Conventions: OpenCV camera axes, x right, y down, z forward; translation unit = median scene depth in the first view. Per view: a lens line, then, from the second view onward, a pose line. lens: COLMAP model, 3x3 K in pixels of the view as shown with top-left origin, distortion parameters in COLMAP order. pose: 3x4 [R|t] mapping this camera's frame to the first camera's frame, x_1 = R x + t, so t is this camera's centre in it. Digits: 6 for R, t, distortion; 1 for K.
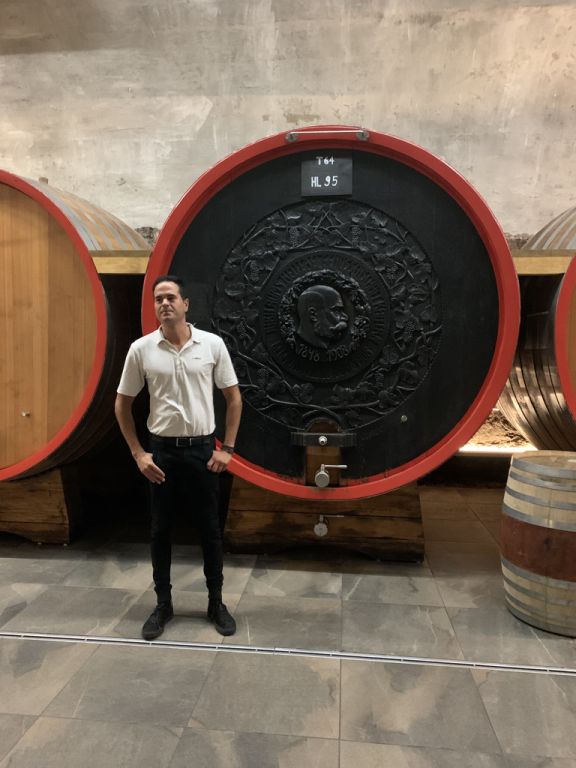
lens RADIAL K [[585.8, 0, 285.9], [0, 585.8, 405.5], [0, 0, 1]] dist [0.057291, -0.063851]
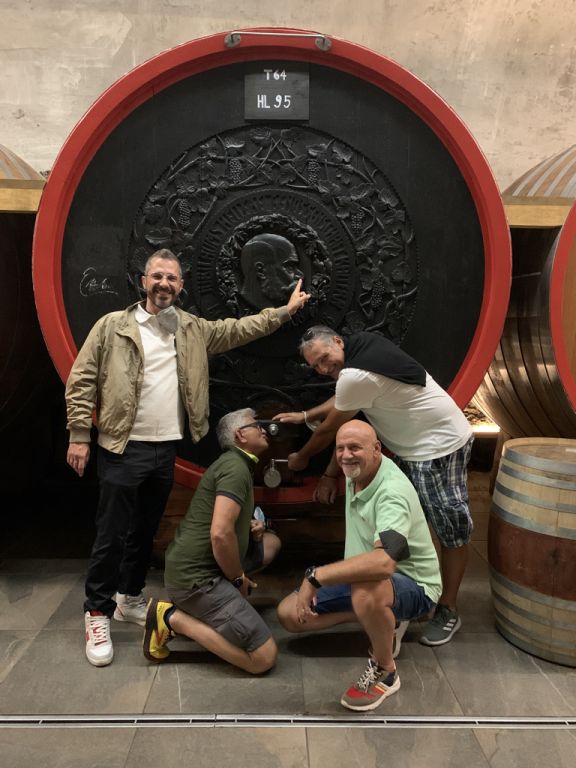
lens RADIAL K [[589.2, 0, 290.9], [0, 589.2, 381.7], [0, 0, 1]] dist [0.049925, -0.059719]
pose [[0.991699, -0.004971, 0.128486, -0.016046], [0.004393, 0.999979, 0.004787, -0.008948], [-0.128507, -0.004183, 0.991700, 0.205483]]
